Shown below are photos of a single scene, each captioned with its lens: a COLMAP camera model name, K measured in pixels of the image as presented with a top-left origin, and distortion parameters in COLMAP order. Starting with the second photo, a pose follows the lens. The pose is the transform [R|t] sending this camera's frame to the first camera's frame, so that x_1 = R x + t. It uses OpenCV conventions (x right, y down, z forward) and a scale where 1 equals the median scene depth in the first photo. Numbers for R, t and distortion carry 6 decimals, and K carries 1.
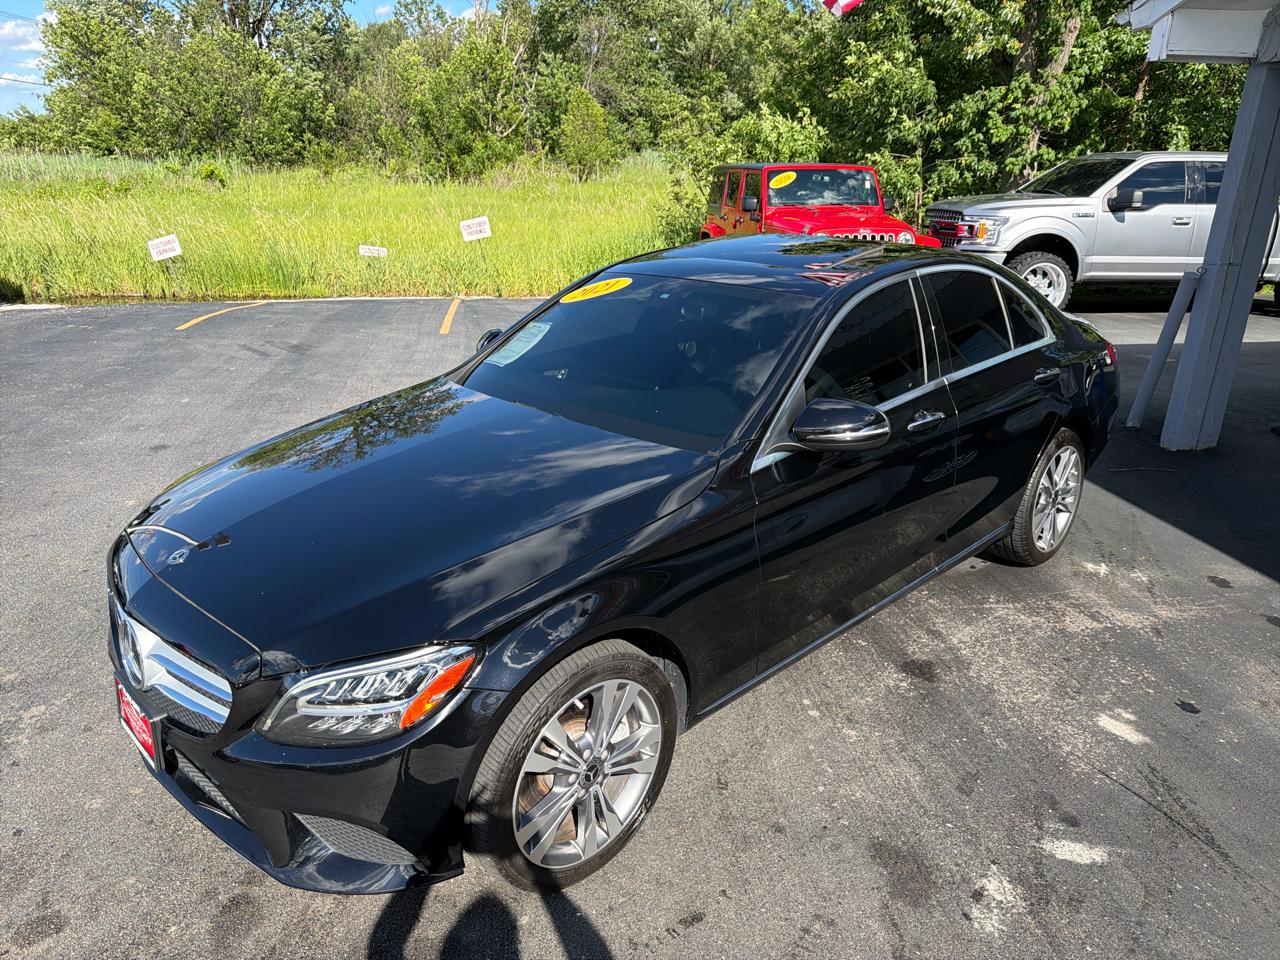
lens RADIAL K [[908.1, 0, 636.1], [0, 908.1, 476.4], [0, 0, 1]] dist [0.001234, -0.008181]
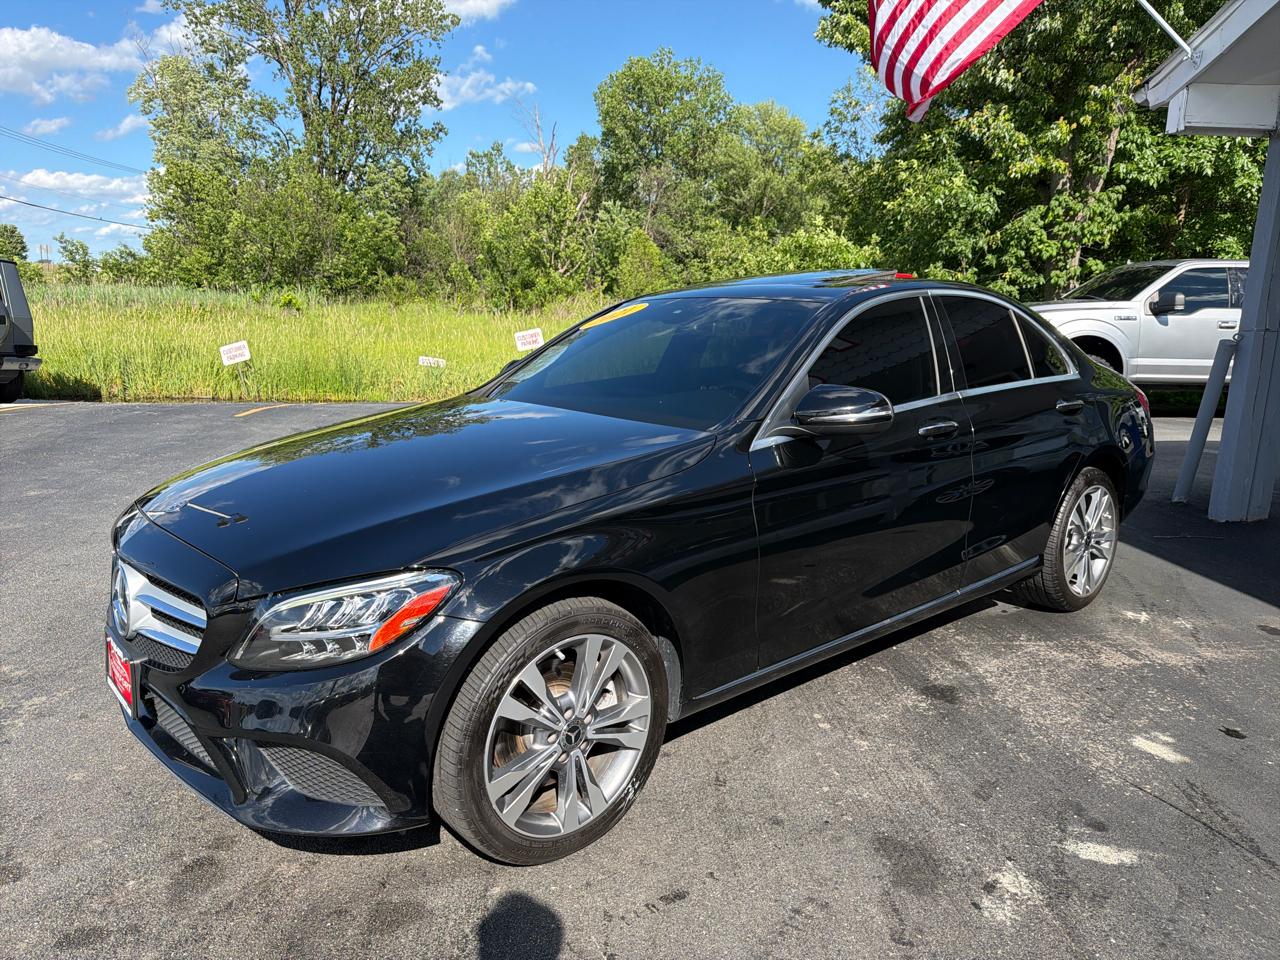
lens RADIAL K [[907.6, 0, 642.9], [0, 907.6, 487.7], [0, 0, 1]] dist [0.002169, -0.009573]
pose [[0.998304, 0.013961, -0.056516, 0.055165], [-0.021853, 0.989692, -0.141534, 0.149409], [0.053958, 0.142529, 0.988319, 0.016525]]
